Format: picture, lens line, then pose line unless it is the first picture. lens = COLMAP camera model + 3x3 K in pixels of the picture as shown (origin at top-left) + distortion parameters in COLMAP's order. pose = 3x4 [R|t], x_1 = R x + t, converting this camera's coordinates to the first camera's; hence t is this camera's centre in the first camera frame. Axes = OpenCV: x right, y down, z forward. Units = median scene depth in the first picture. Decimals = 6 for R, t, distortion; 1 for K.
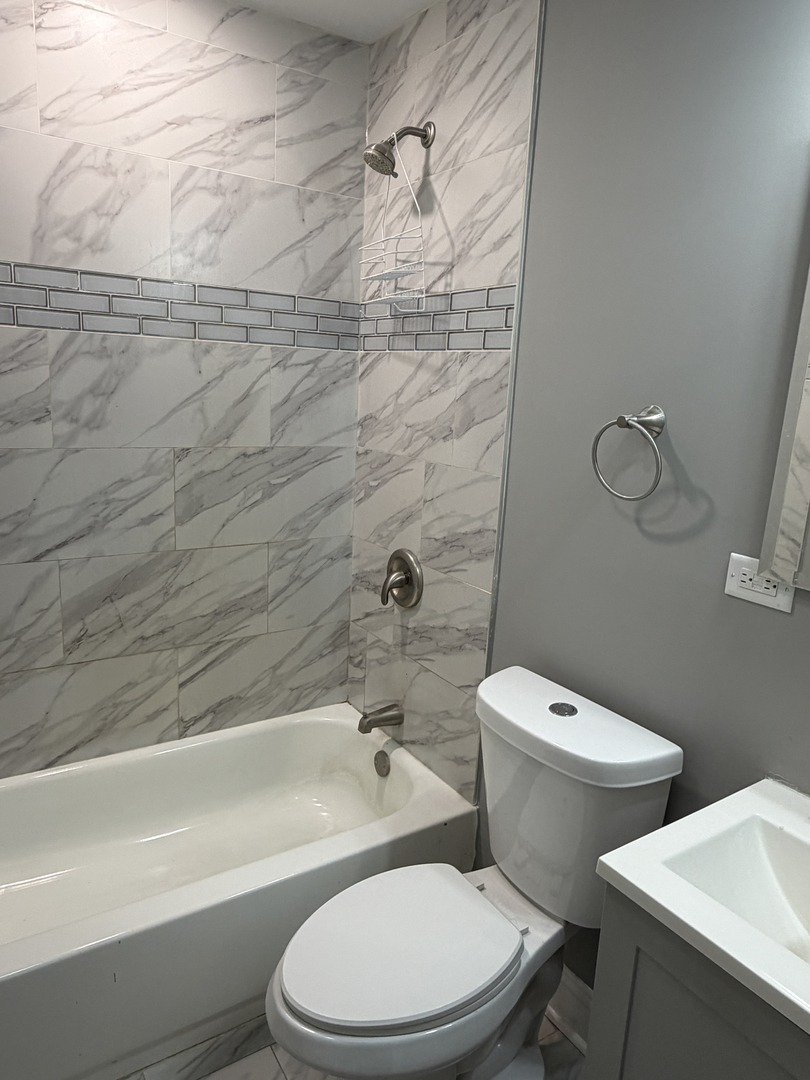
lens RADIAL K [[723.2, 0, 404.3], [0, 723.2, 541.5], [0, 0, 1]] dist [0.000449, -0.000499]
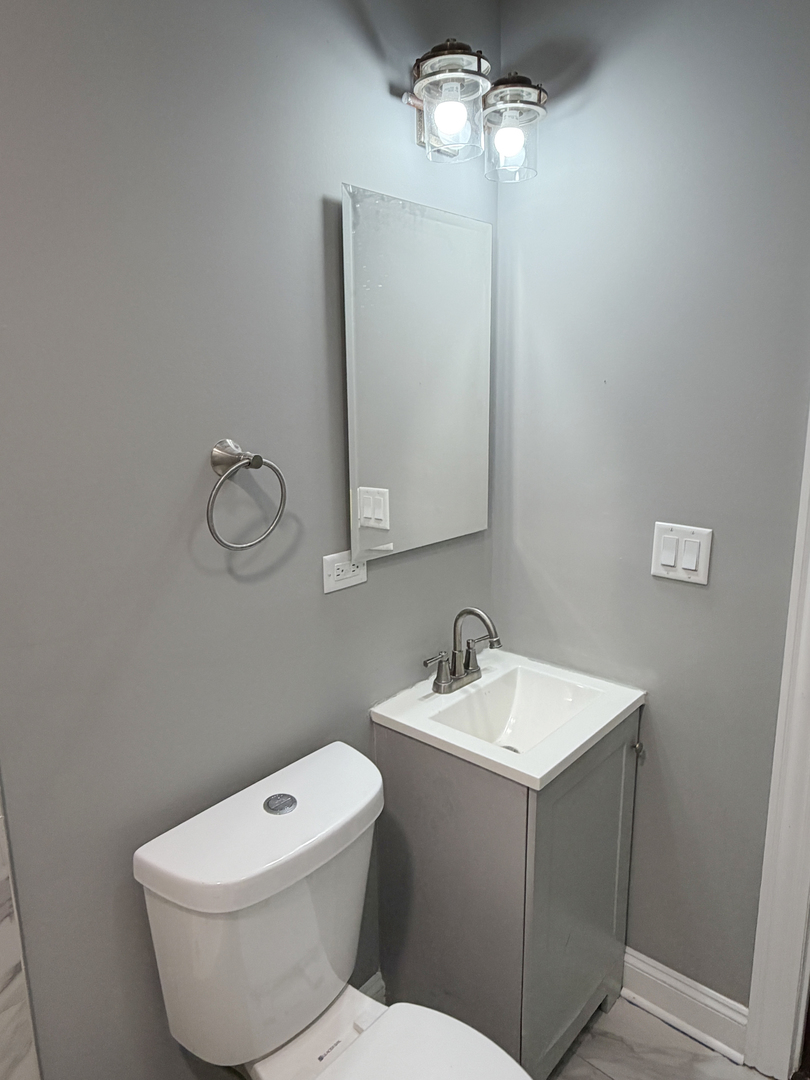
lens RADIAL K [[723.2, 0, 404.5], [0, 723.2, 537.5], [0, 0, 1]] dist [0.000449, -0.000499]
pose [[-0.277976, -0.253591, 0.926510, -0.593728], [0.205325, 0.926546, 0.315204, -0.330209], [-0.938387, 0.277855, -0.205489, 1.075171]]
